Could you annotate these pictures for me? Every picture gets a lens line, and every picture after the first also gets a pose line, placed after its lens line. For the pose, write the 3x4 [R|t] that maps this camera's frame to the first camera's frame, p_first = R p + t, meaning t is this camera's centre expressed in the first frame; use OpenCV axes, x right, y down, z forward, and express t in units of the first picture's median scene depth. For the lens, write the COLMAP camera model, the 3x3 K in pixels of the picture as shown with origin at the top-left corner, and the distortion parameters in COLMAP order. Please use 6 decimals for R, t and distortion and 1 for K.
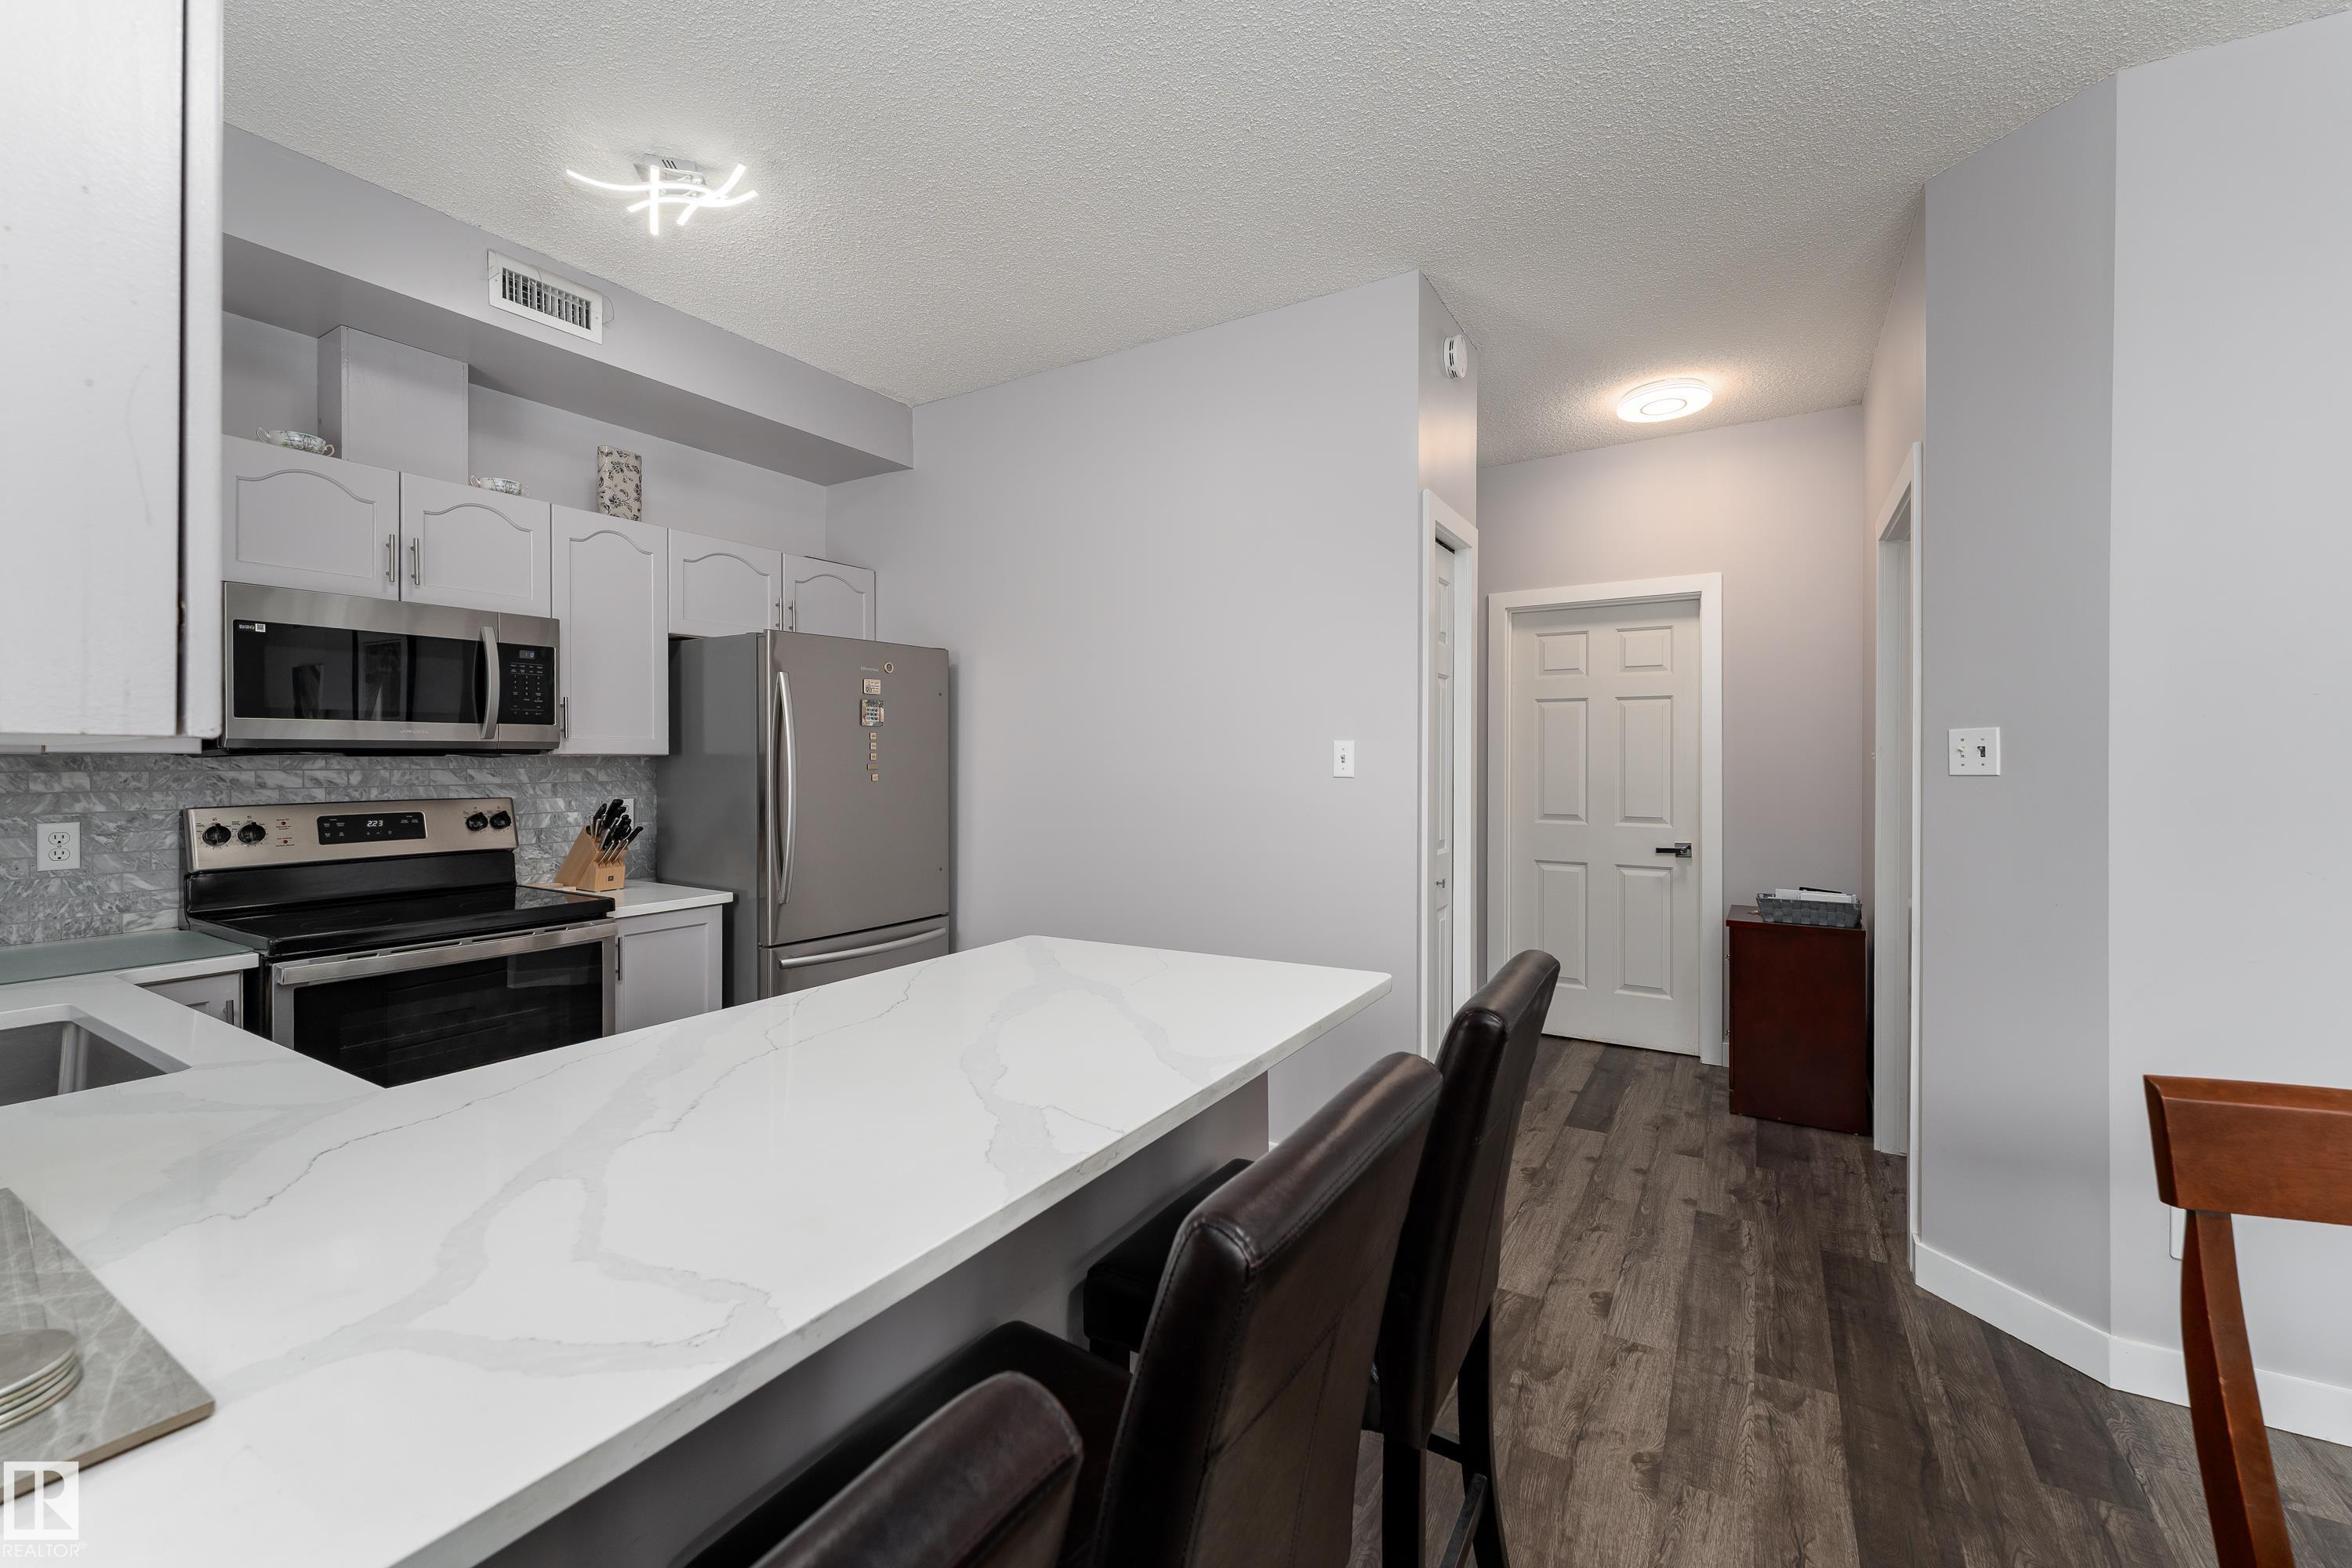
lens RADIAL K [[961.4, 0, 1157.9], [0, 961.4, 759.6], [0, 0, 1]] dist [0.001780, 0.000158]
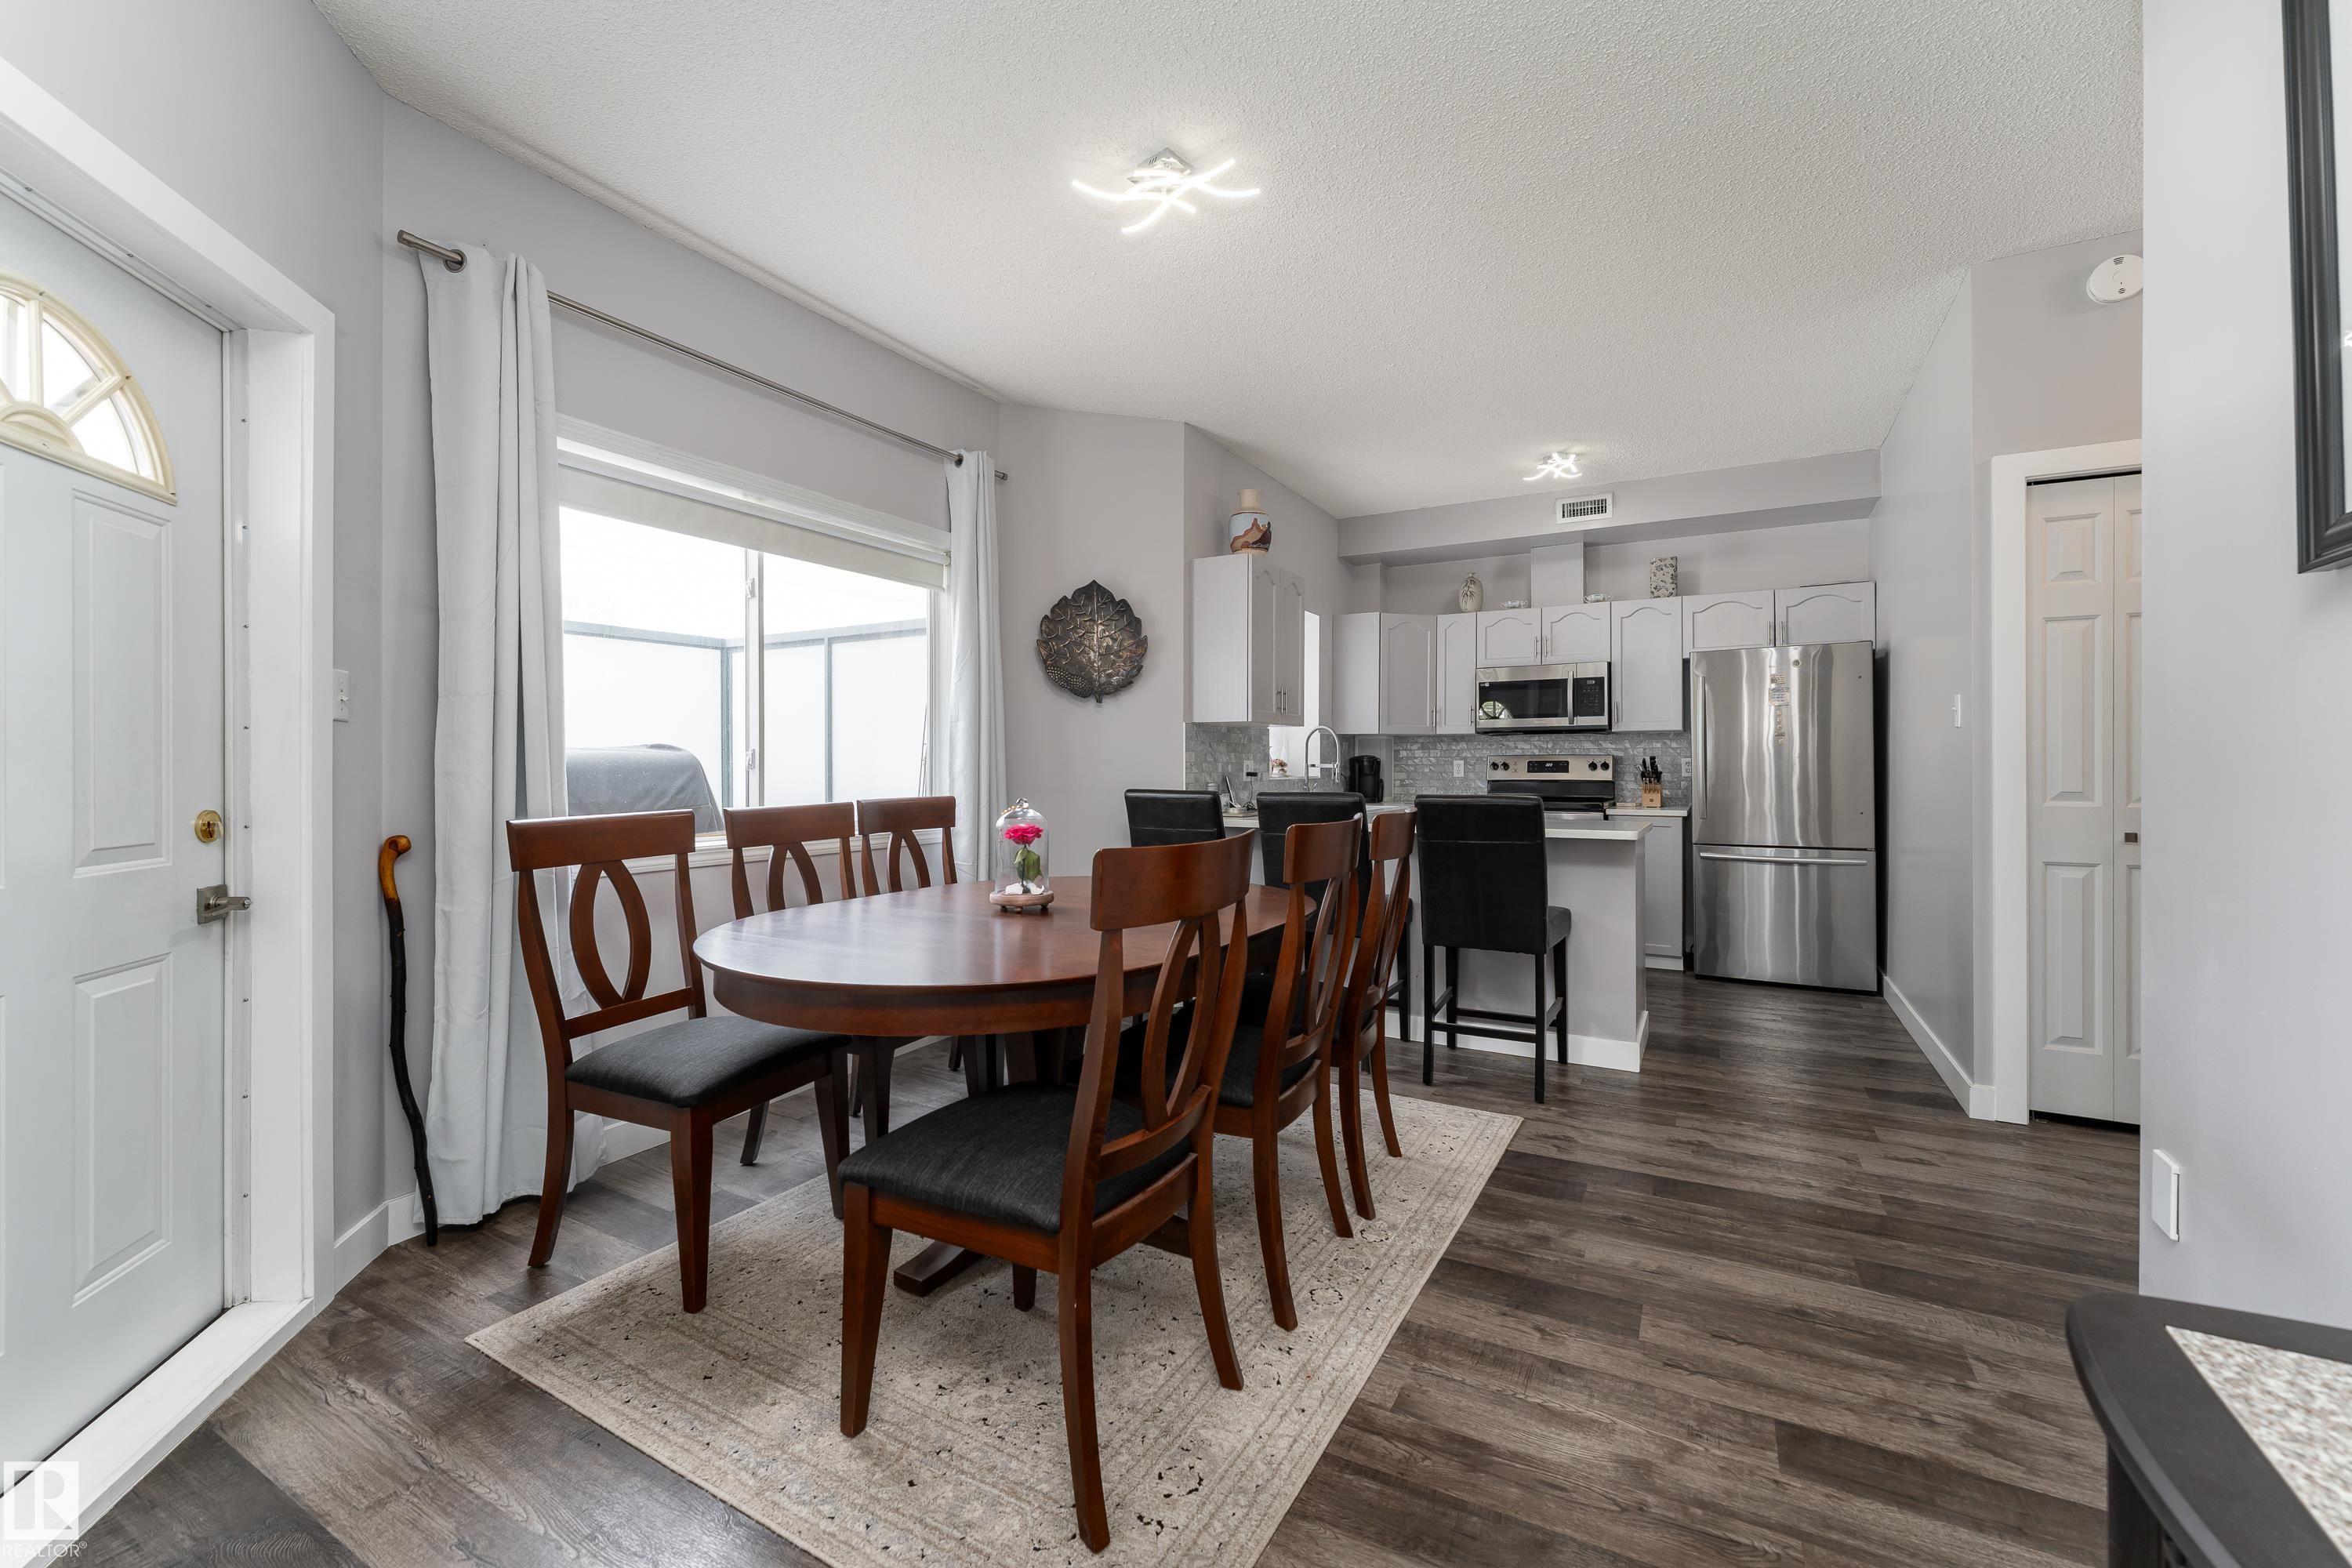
lens RADIAL K [[961.4, 0, 1157.9], [0, 961.4, 759.6], [0, 0, 1]] dist [0.001780, 0.000158]
pose [[0.025918, -0.008189, -0.999631, 1.439035], [-0.002319, 0.999963, -0.008252, 0.078616], [0.999661, 0.002532, 0.025898, 0.044309]]
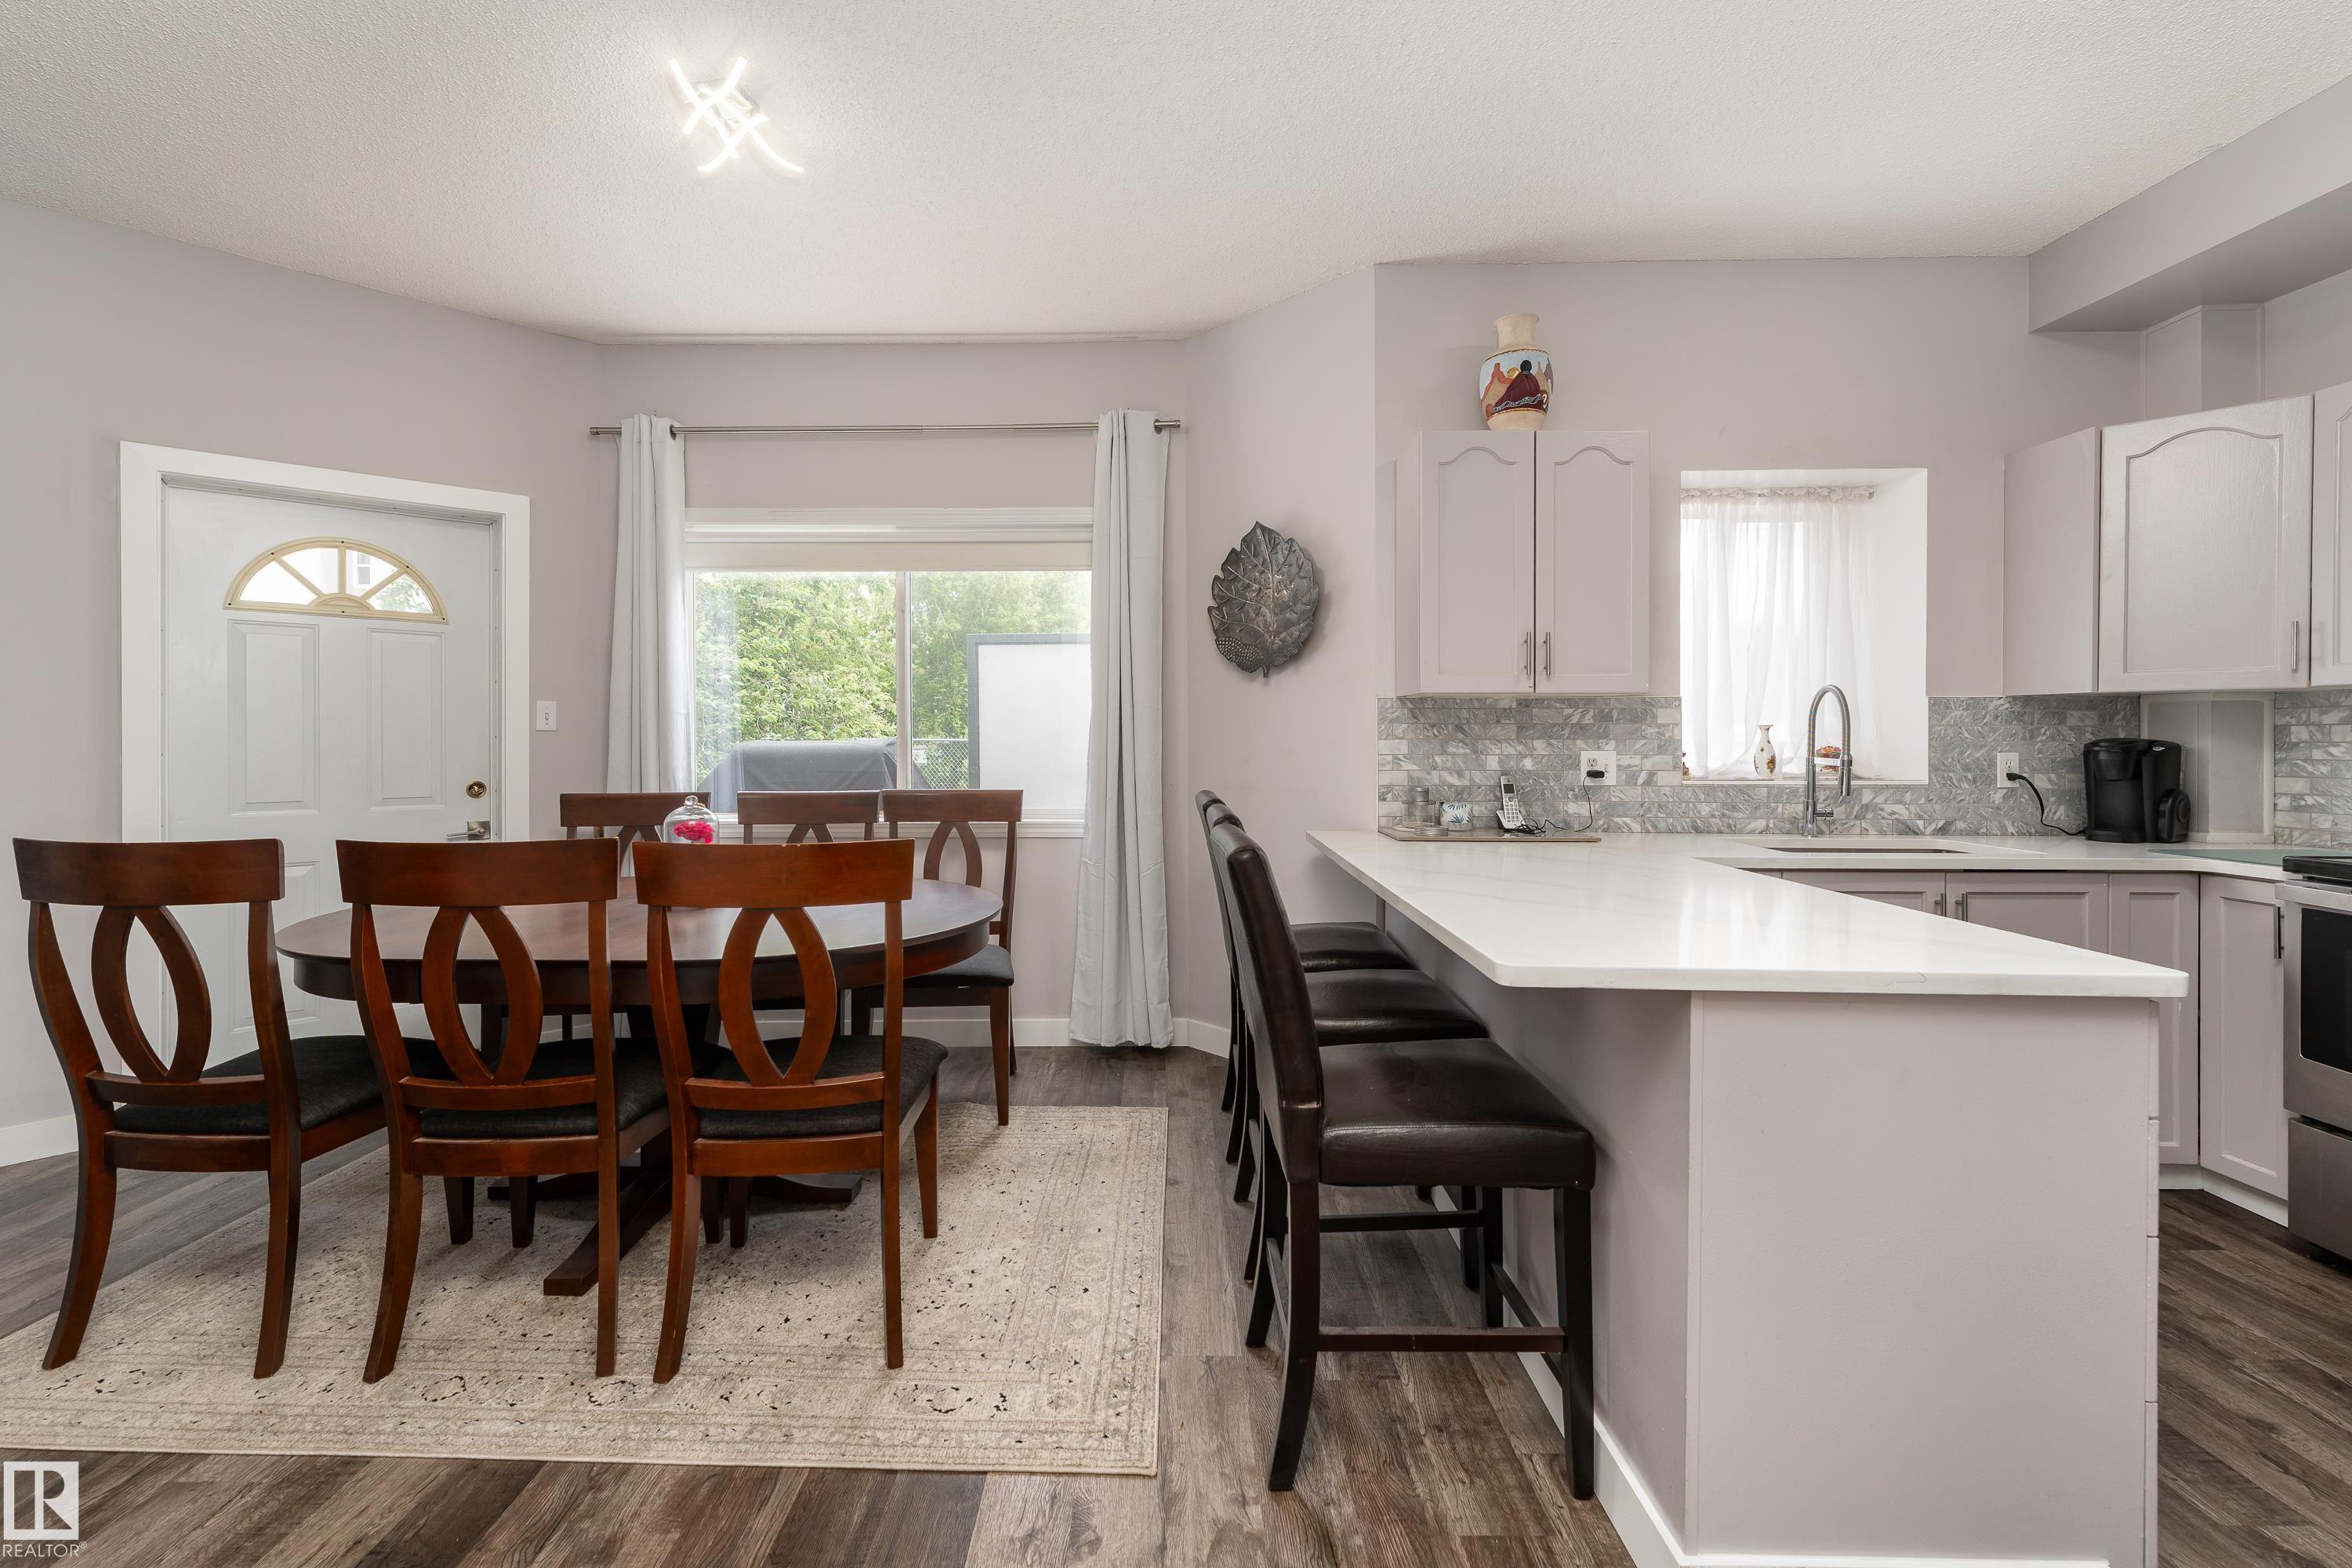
lens RADIAL K [[957.8, 0, 1137.6], [0, 957.8, 745.2], [0, 0, 1]] dist [-0.002694, -0.000144]
pose [[-0.858146, 0.000953, -0.513405, 0.577547], [-0.002751, 0.999975, 0.006455, 0.049913], [0.513399, 0.006952, -0.858122, 1.011023]]
